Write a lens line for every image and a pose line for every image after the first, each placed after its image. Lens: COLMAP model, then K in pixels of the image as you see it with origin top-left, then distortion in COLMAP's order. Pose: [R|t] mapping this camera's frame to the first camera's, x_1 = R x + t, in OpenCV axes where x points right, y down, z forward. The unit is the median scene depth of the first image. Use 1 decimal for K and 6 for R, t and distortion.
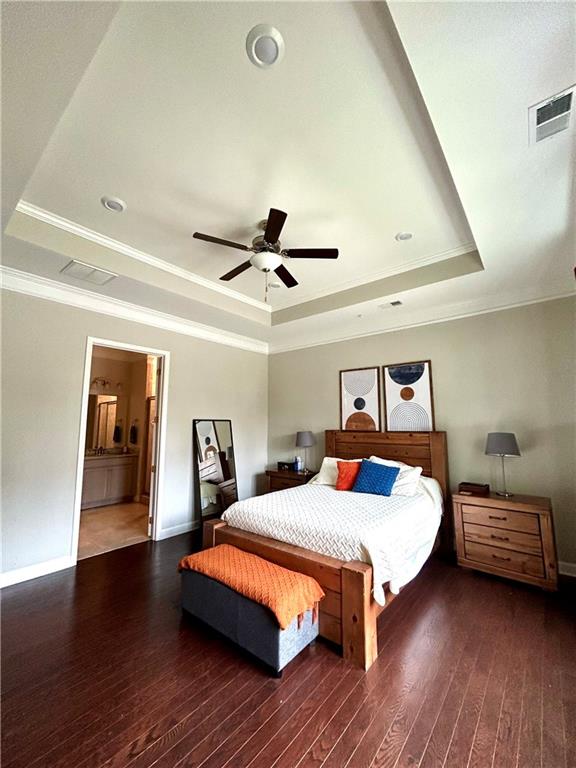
lens RADIAL K [[312.5, 0, 286.2], [0, 312.5, 384.9], [0, 0, 1]] dist [-0.004475, 0.000178]
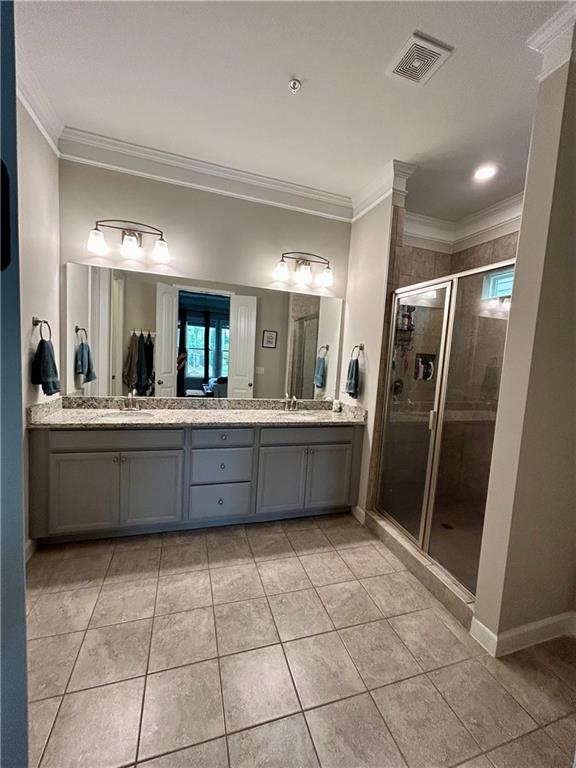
lens RADIAL K [[312.5, 0, 285.9], [0, 312.5, 381.9], [0, 0, 1]] dist [-0.004475, 0.000178]
pose [[0.836163, 0.101855, -0.538941, -0.323820], [0.007425, 0.980414, 0.196809, 0.073772], [0.548431, -0.168566, 0.819029, 0.566789]]
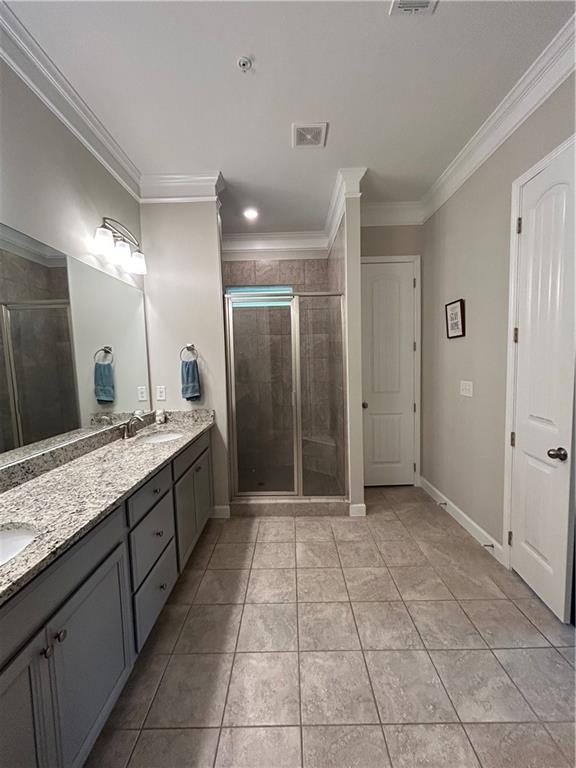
lens RADIAL K [[312.5, 0, 291.1], [0, 312.5, 382.5], [0, 0, 1]] dist [-0.004475, 0.000178]
pose [[0.774008, -0.061710, 0.630162, -0.650483], [-0.060500, 0.983478, 0.170619, 0.079442], [-0.630279, -0.170185, 0.757486, 0.582311]]
